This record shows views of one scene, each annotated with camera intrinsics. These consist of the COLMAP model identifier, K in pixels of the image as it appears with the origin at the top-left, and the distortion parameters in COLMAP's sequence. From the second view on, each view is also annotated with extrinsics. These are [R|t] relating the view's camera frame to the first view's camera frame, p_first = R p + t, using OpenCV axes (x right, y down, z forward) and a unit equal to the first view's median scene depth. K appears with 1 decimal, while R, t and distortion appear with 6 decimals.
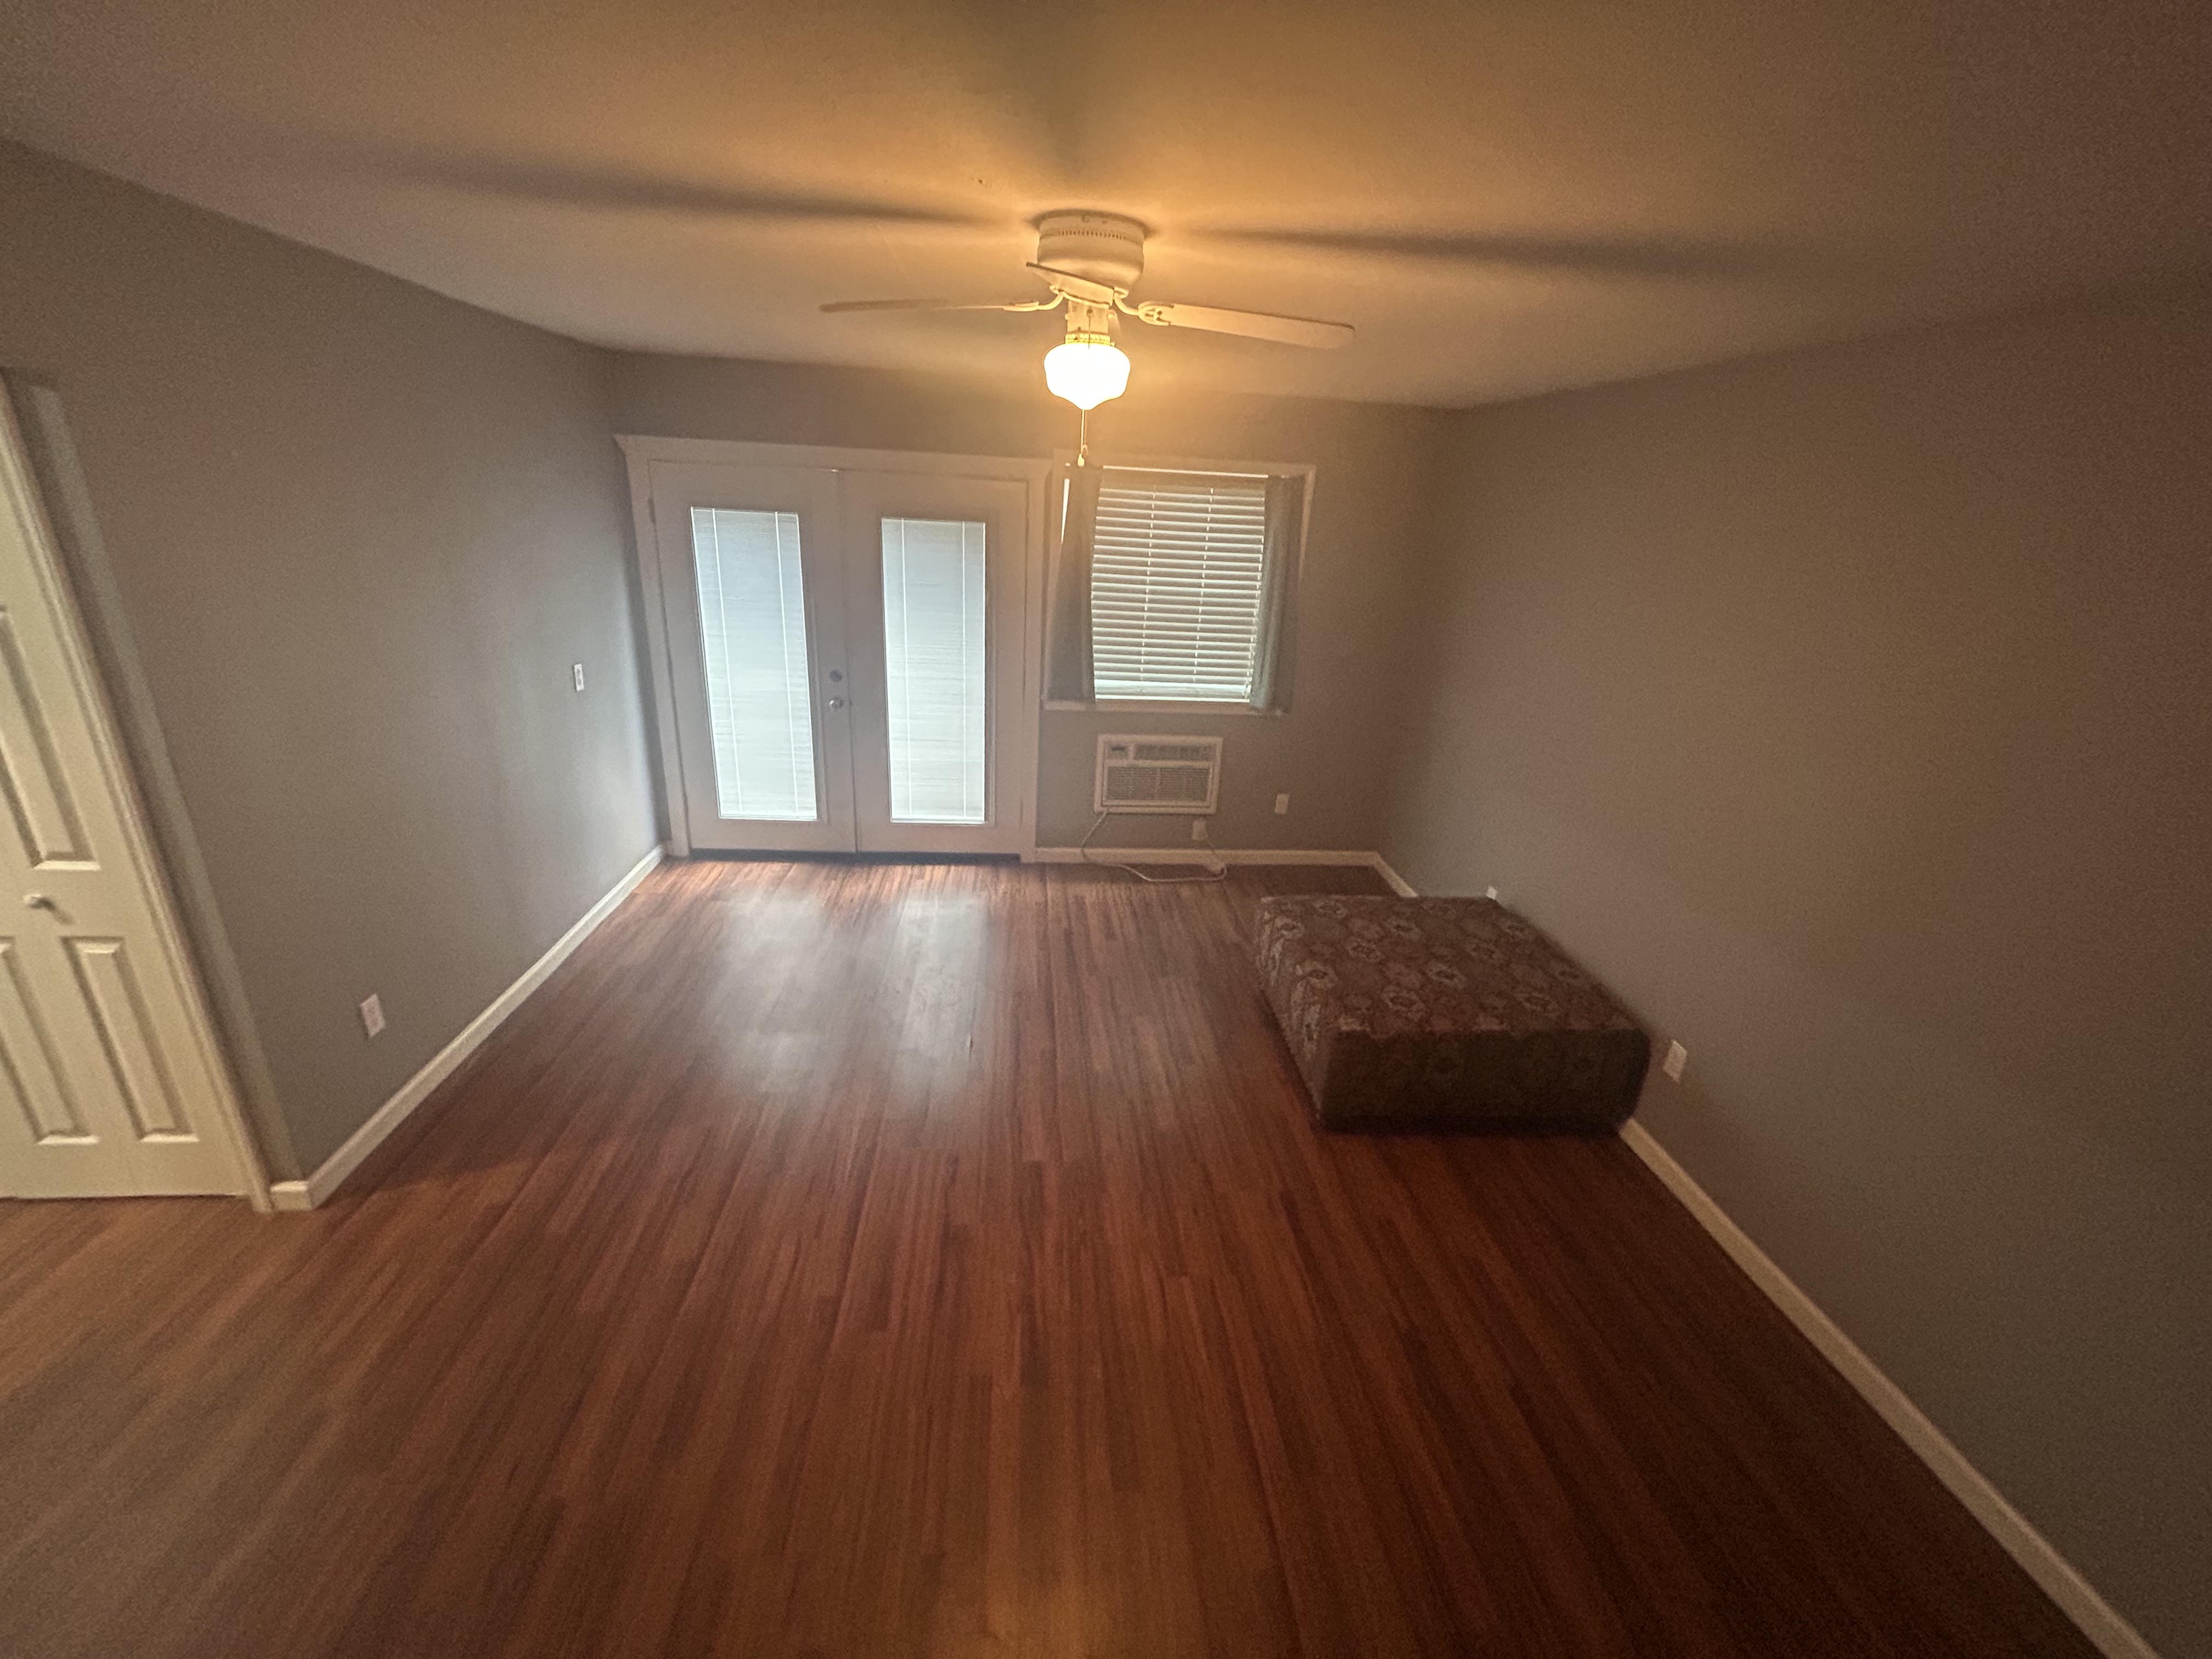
lens RADIAL K [[894.7, 0, 1106.0], [0, 894.7, 829.5], [0, 0, 1]] dist [-0.000257, -0.000030]
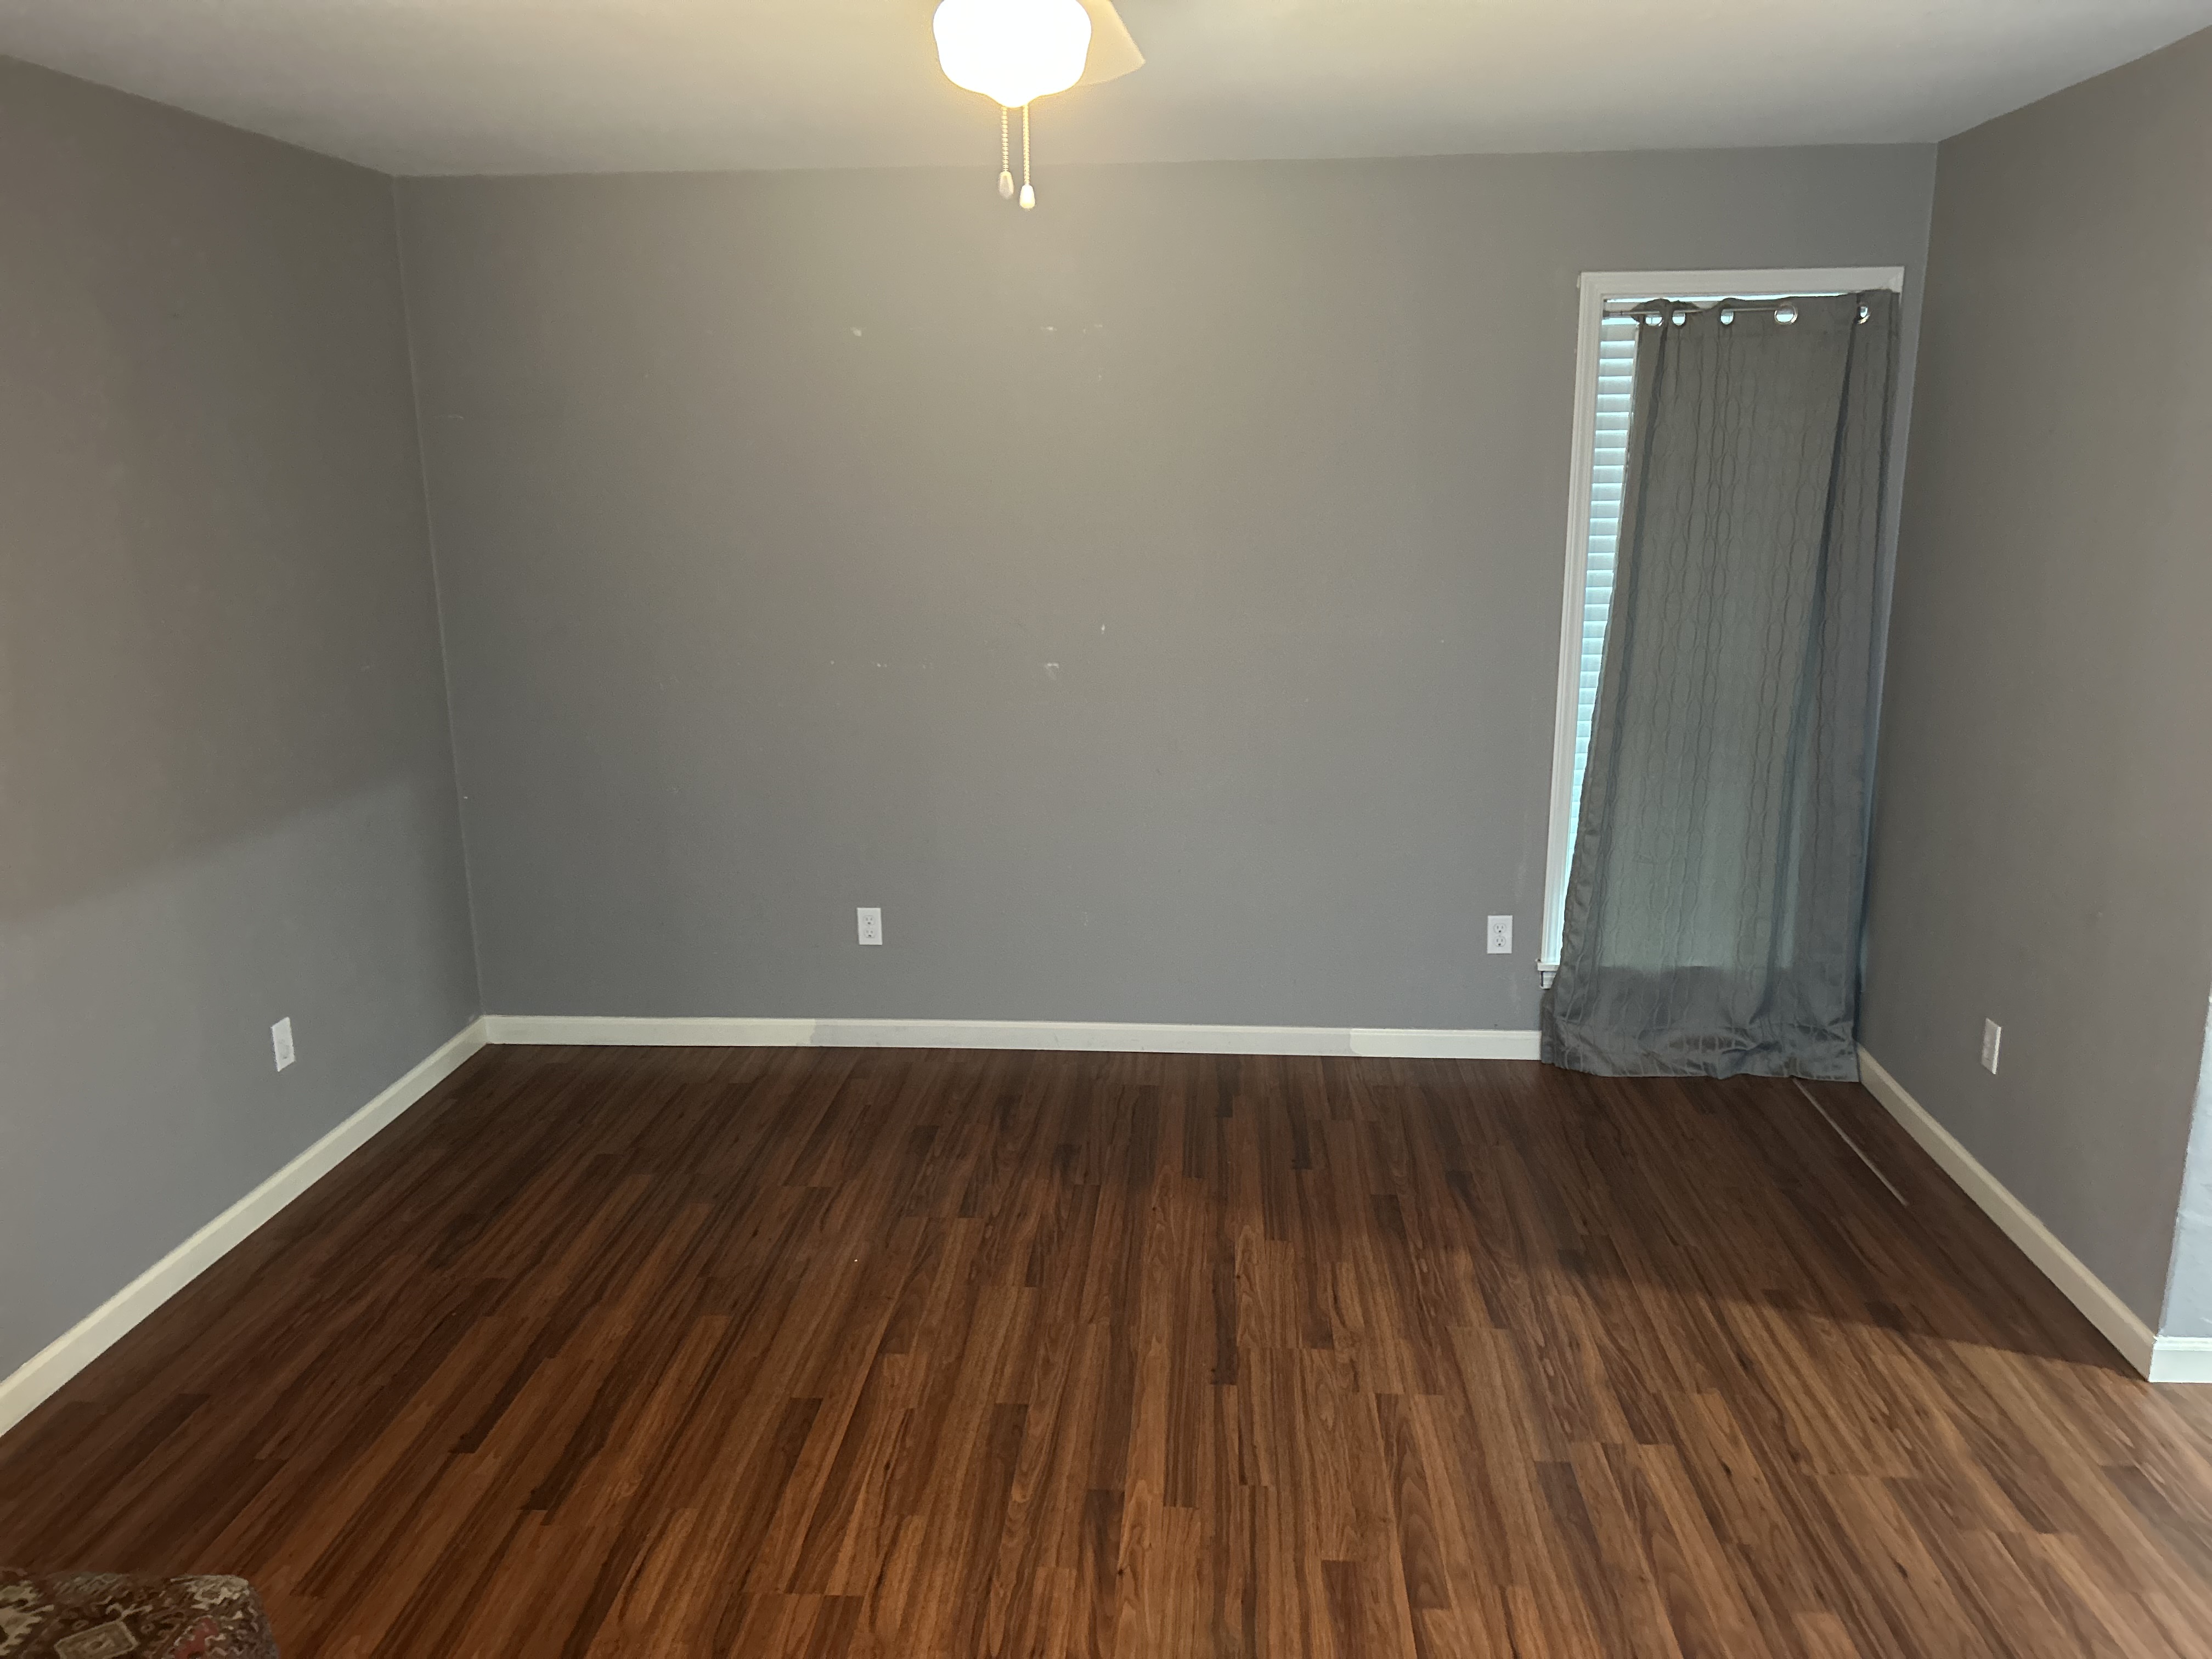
lens RADIAL K [[1644.6, 0, 1106.0], [0, 1644.6, 829.5], [0, 0, 1]] dist [0.156938, -0.391531]
pose [[-0.986797, -0.083667, 0.138675, -0.210985], [0.006559, 0.834884, 0.550386, -0.549821], [-0.161827, 0.544029, -0.823313, 1.723014]]
